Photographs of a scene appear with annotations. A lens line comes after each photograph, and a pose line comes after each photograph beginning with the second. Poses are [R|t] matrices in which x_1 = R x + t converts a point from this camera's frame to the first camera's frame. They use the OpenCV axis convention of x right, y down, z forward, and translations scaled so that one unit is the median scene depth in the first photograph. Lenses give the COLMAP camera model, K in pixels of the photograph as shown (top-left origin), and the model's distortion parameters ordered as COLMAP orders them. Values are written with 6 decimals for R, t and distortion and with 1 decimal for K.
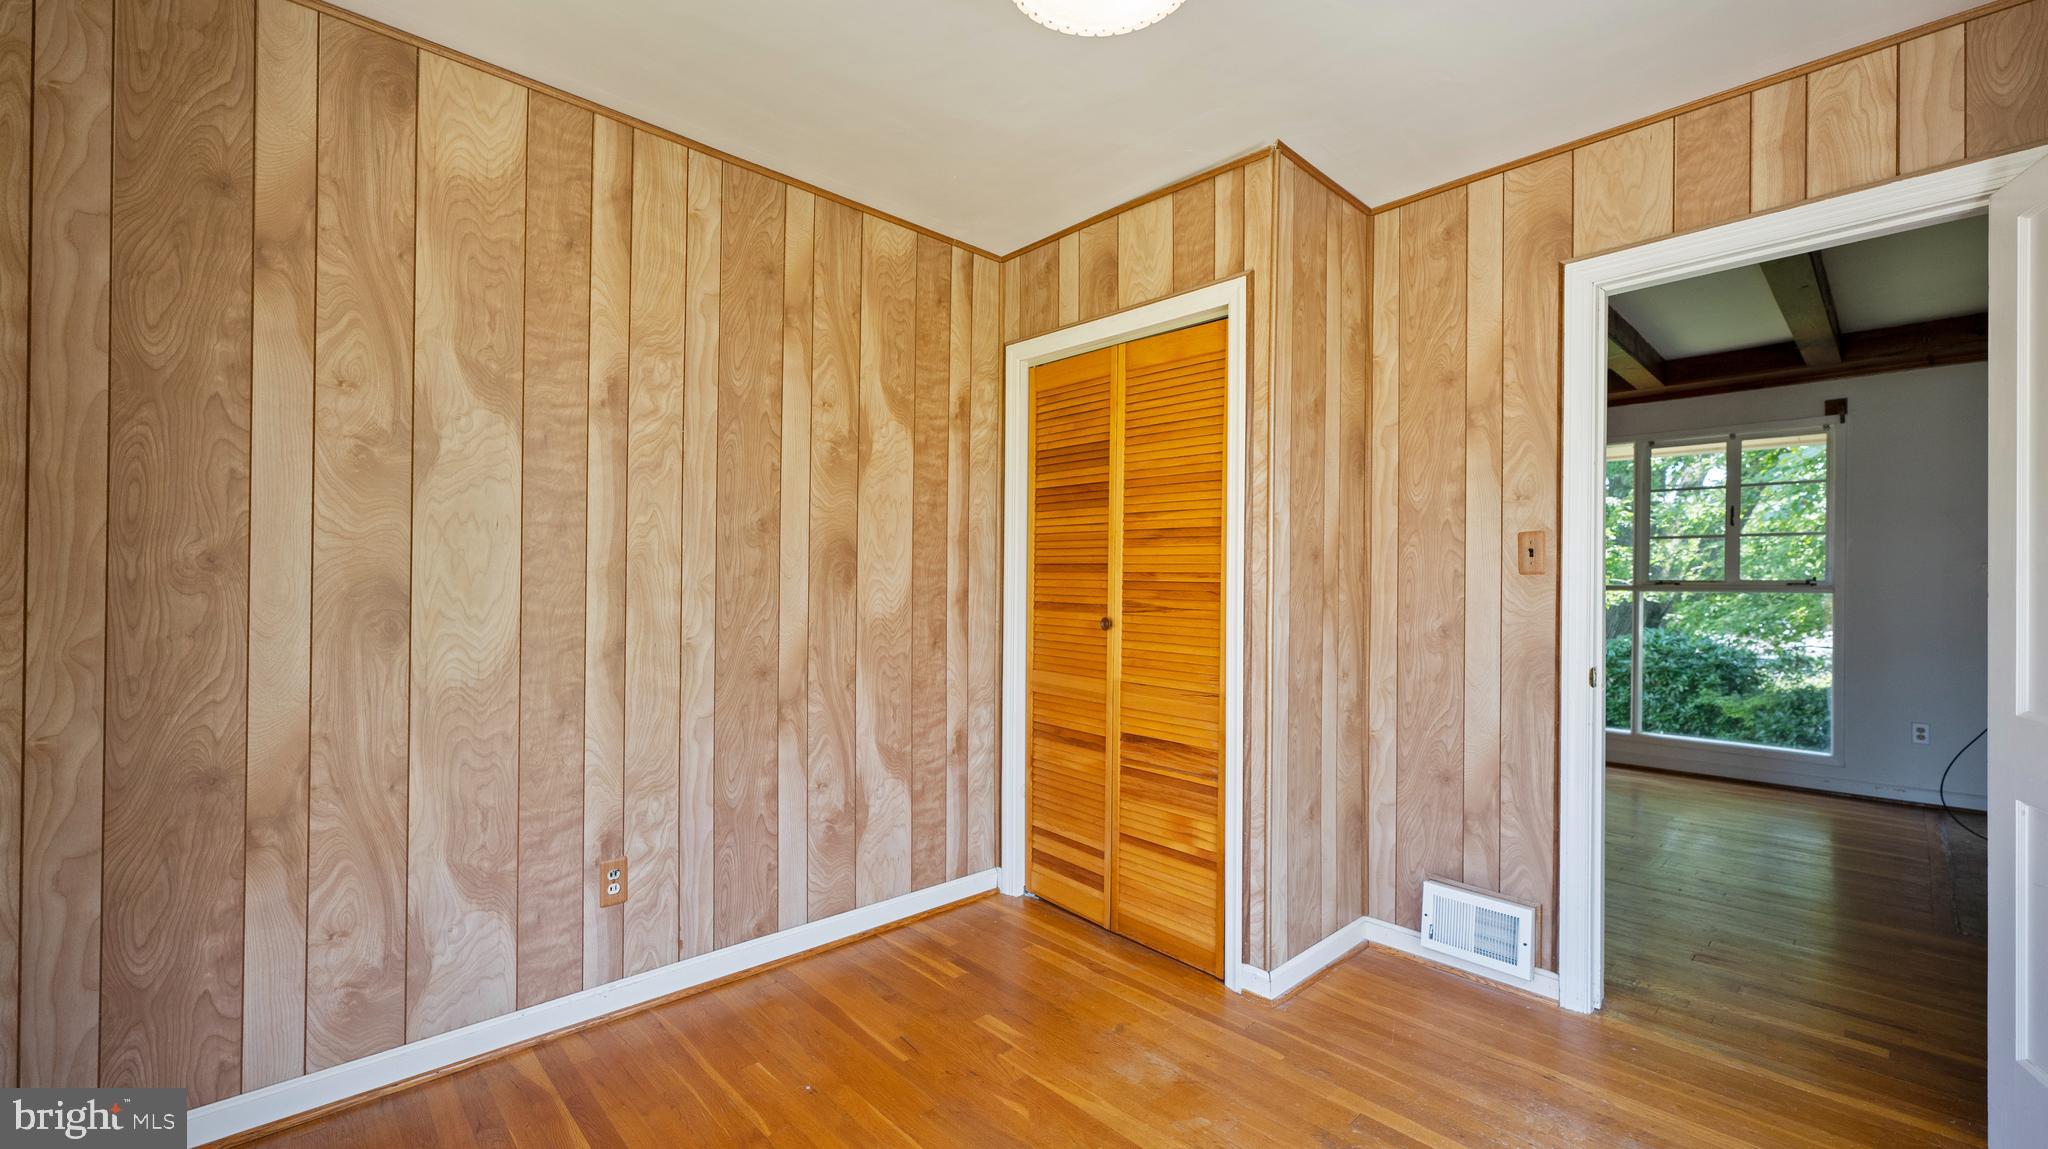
lens RADIAL K [[832.9, 0, 1019.9], [0, 832.9, 576.1], [0, 0, 1]] dist [0.001615, -0.000142]
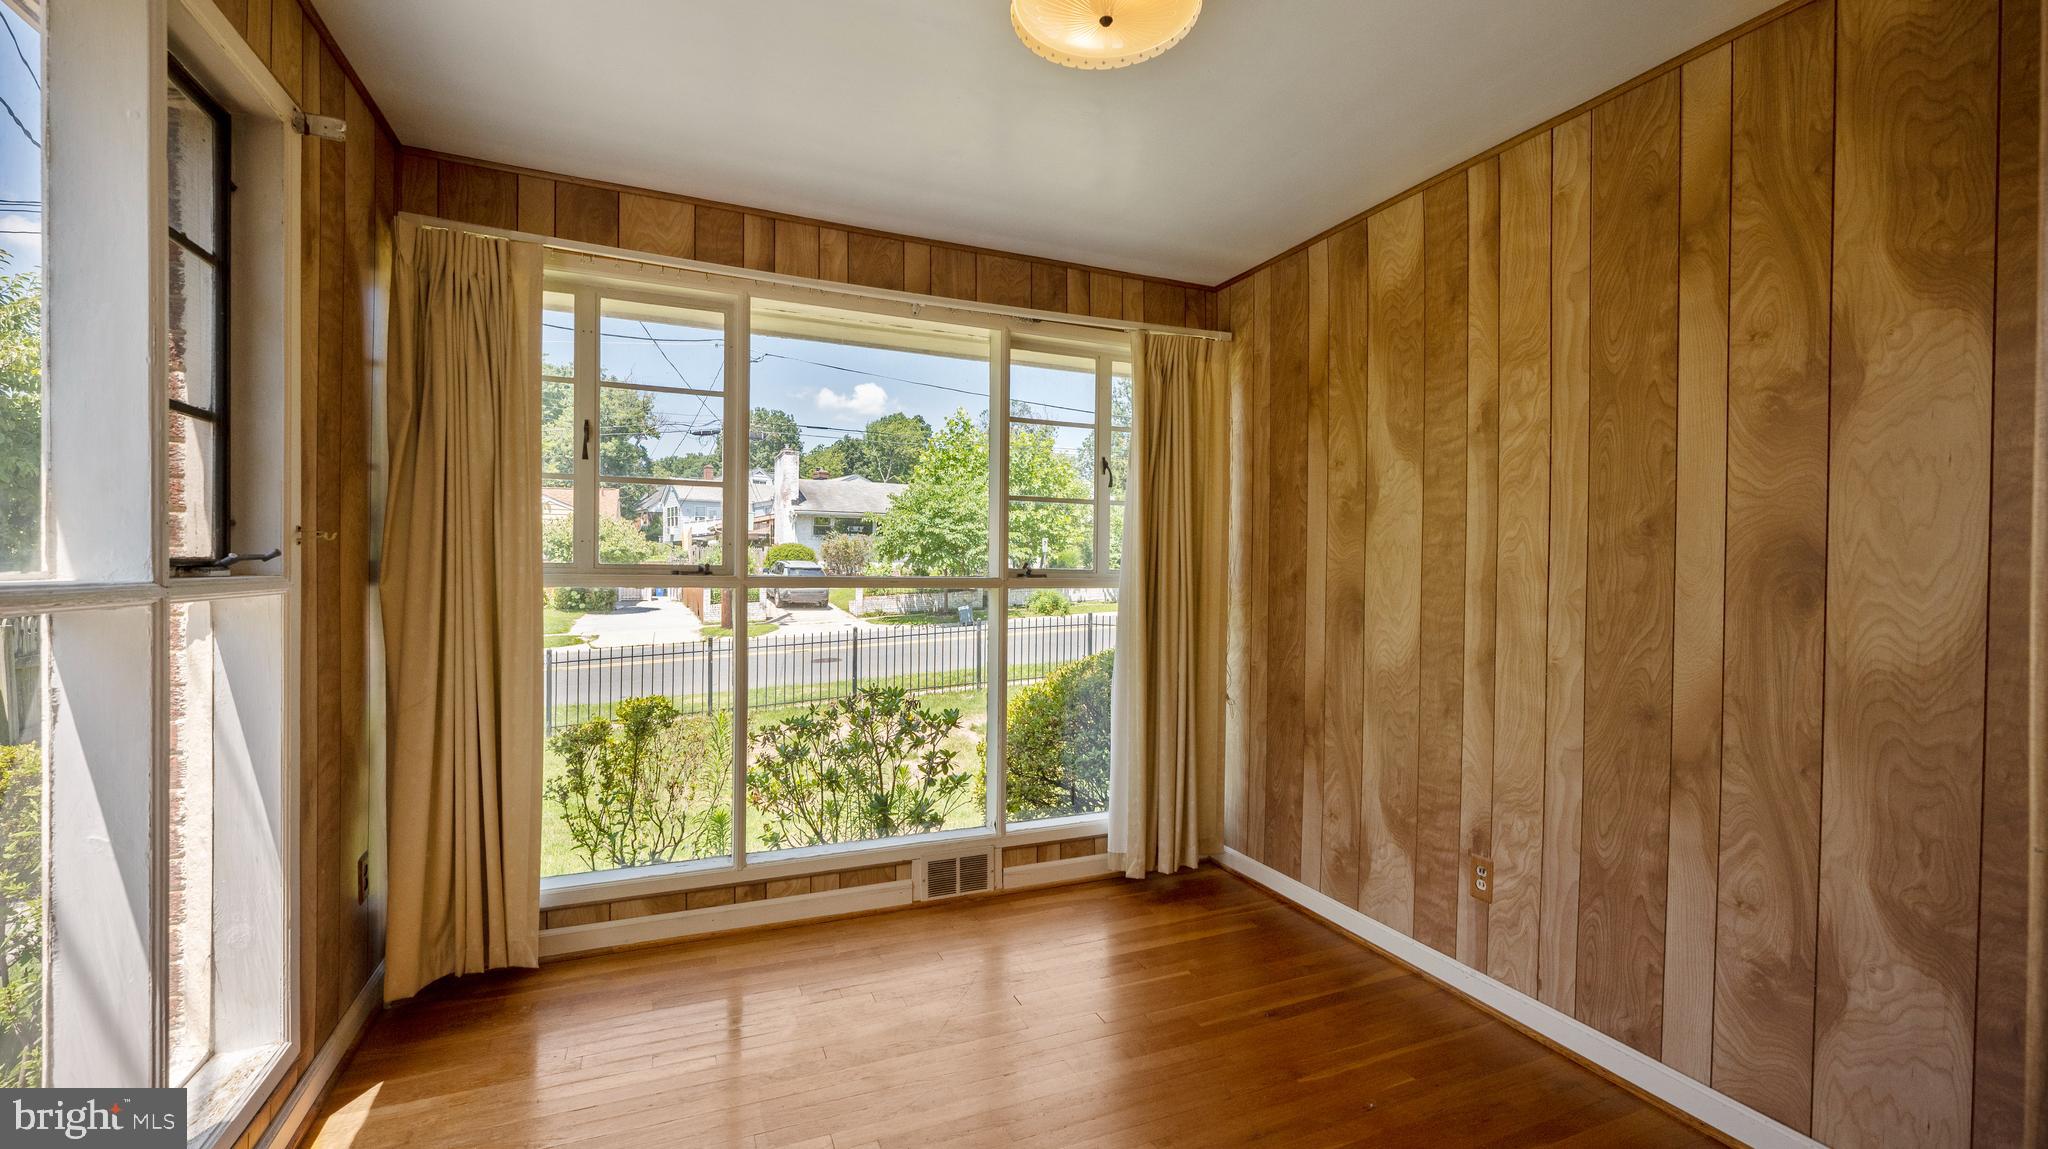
lens RADIAL K [[832.9, 0, 1019.9], [0, 832.9, 576.1], [0, 0, 1]] dist [0.001615, -0.000142]
pose [[-0.339707, -0.005254, -0.940517, 0.692194], [-0.006861, 0.999972, -0.003108, -0.009805], [0.940506, 0.005397, -0.339733, 0.784708]]
